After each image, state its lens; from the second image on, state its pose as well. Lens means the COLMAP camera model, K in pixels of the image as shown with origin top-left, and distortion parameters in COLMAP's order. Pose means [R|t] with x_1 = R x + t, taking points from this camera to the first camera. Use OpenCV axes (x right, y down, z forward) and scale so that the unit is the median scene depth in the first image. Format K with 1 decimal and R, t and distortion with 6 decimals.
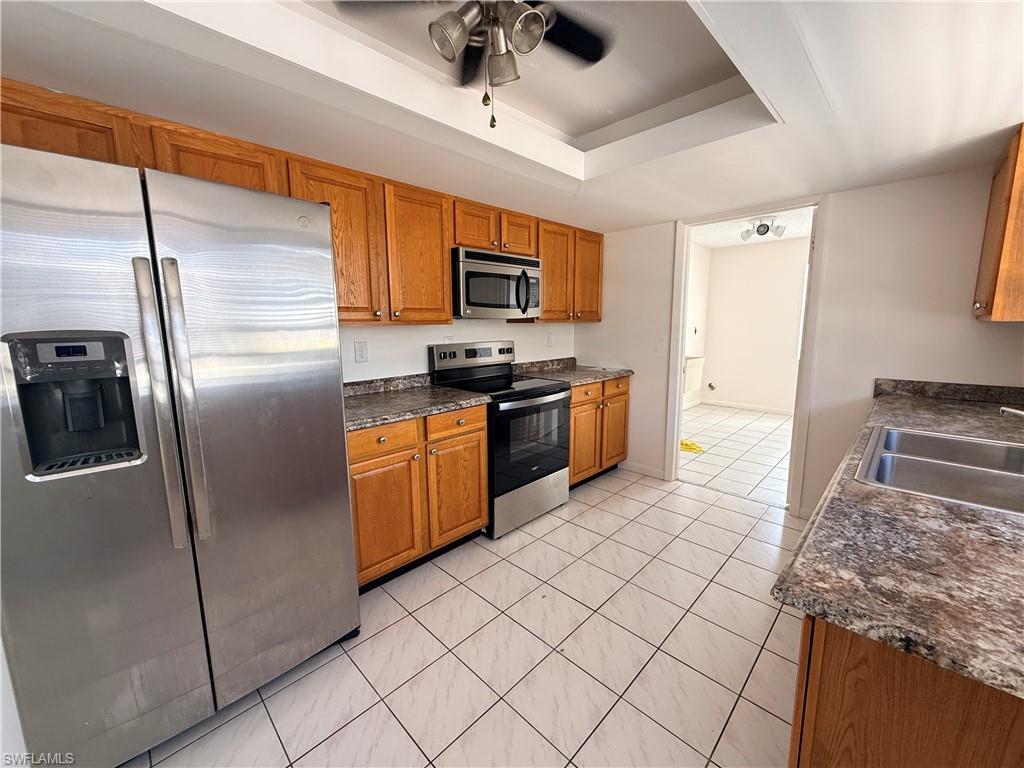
lens RADIAL K [[408.1, 0, 509.4], [0, 408.1, 384.8], [0, 0, 1]] dist [-0.000143, 0.000277]
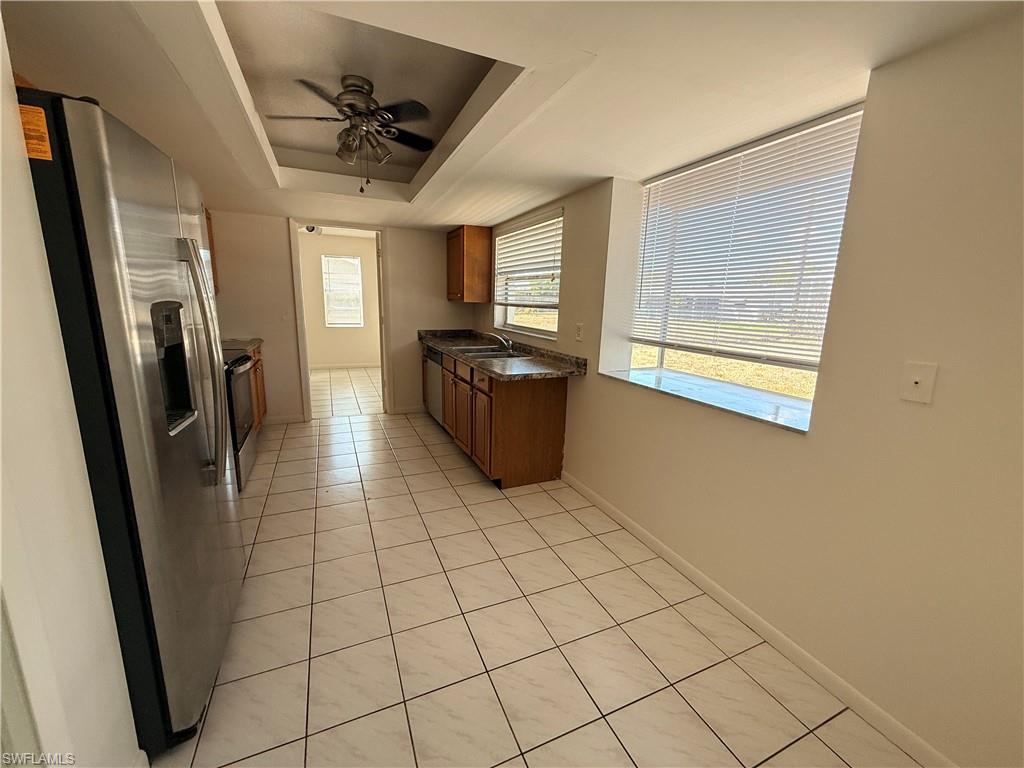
lens RADIAL K [[408.1, 0, 509.4], [0, 408.1, 383.6], [0, 0, 1]] dist [-0.000143, 0.000277]
pose [[0.365751, -0.168669, 0.915301, -0.666774], [0.113996, 0.984155, 0.135805, 0.017497], [-0.923705, 0.054670, 0.379184, -0.110150]]
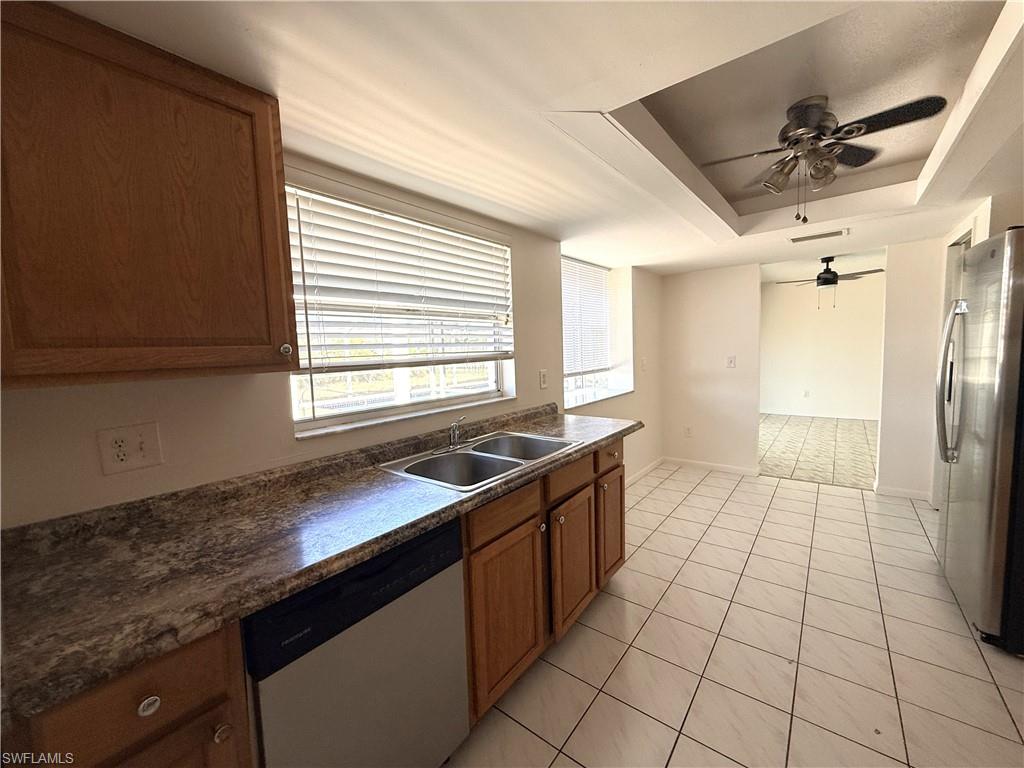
lens RADIAL K [[408.1, 0, 510.4], [0, 408.1, 384.2], [0, 0, 1]] dist [-0.000143, 0.000277]
pose [[-0.992410, 0.062855, -0.105701, 0.548800], [0.036439, 0.971212, 0.235413, -0.174734], [0.117455, 0.229775, -0.966130, 1.061557]]
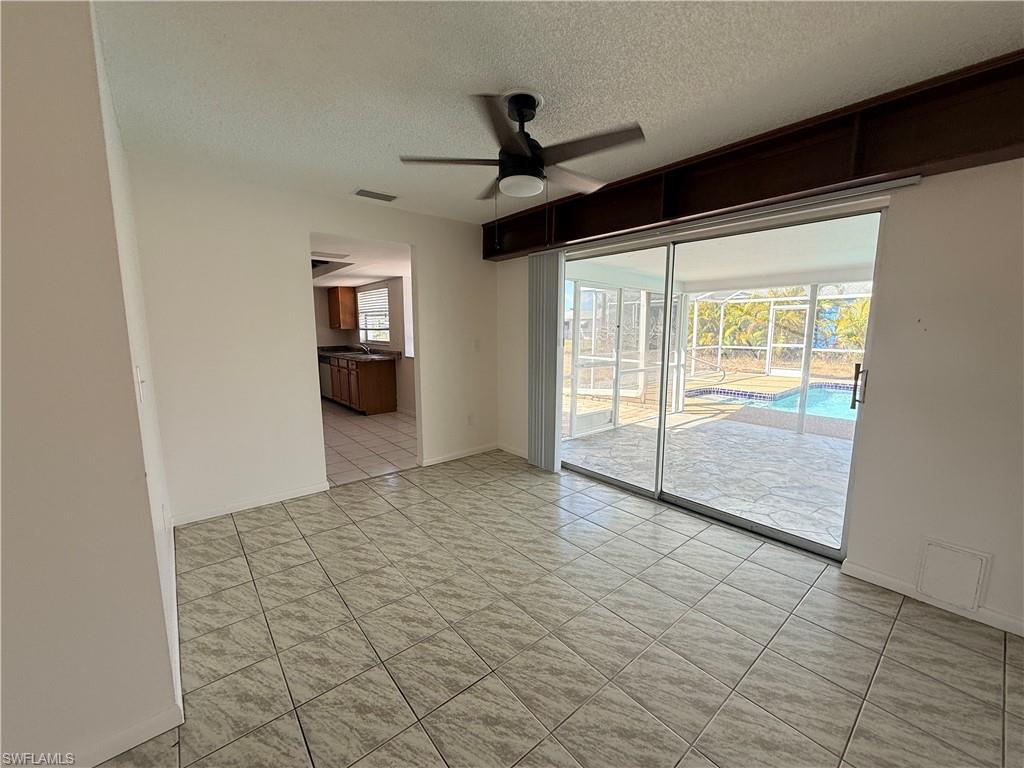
lens RADIAL K [[408.1, 0, 511.7], [0, 408.1, 386.6], [0, 0, 1]] dist [-0.000143, 0.000277]
pose [[0.087981, -0.132357, 0.987290, -1.883505], [0.155621, 0.980790, 0.117617, 0.136799], [-0.983891, 0.143295, 0.106888, -0.729593]]
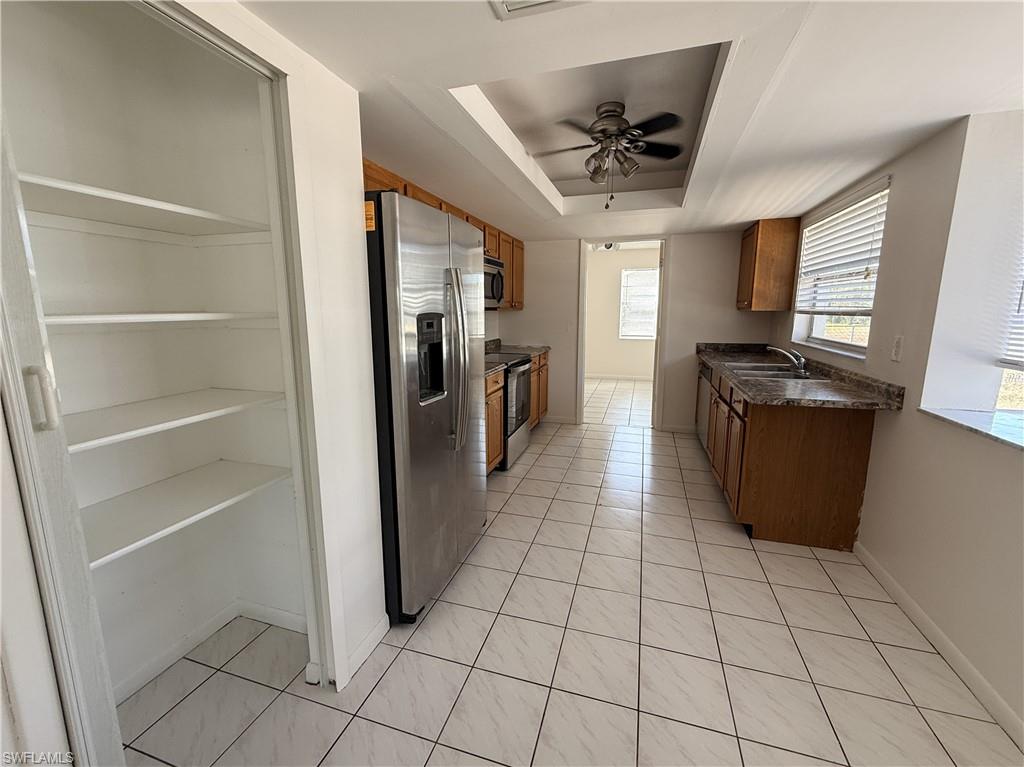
lens RADIAL K [[431.8, 0, 510.7], [0, 431.8, 383.3], [0, 0, 1]] dist [0.001636, 0.000312]
pose [[0.886784, -0.071279, 0.456655, -0.592702], [0.064871, 0.997451, 0.029718, 0.044002], [-0.457610, 0.003270, 0.889147, -0.254536]]
